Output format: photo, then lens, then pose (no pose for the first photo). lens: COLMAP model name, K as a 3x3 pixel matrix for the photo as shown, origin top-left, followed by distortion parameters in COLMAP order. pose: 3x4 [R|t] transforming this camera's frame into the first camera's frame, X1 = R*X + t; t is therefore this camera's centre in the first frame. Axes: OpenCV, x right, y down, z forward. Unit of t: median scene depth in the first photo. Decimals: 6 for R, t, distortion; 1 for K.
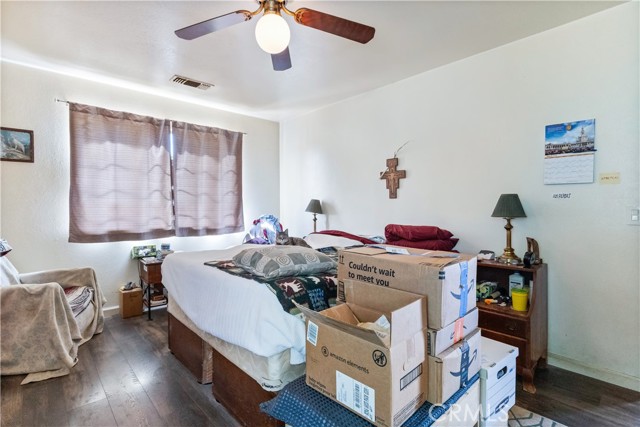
lens RADIAL K [[316.2, 0, 321.0], [0, 316.2, 212.8], [0, 0, 1]] dist [0.002739, 0.000226]
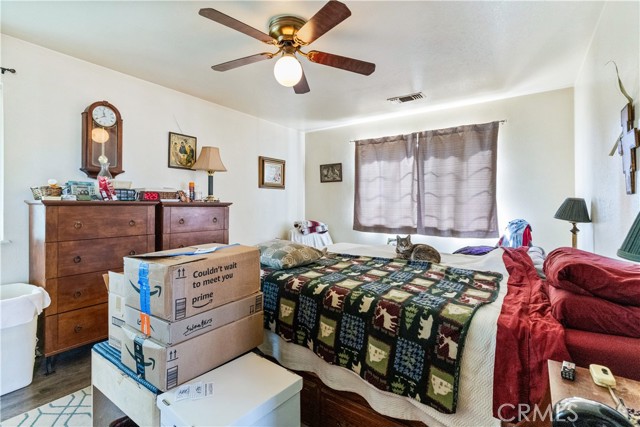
lens RADIAL K [[295.0, 0, 321.0], [0, 295.0, 207.5], [0, 0, 1]] dist [0.002071, 0.000748]
pose [[0.212019, 0.009228, -0.977222, 0.501146], [-0.025383, 0.999670, 0.003933, -0.016031], [0.976936, 0.023971, 0.212183, 0.439563]]
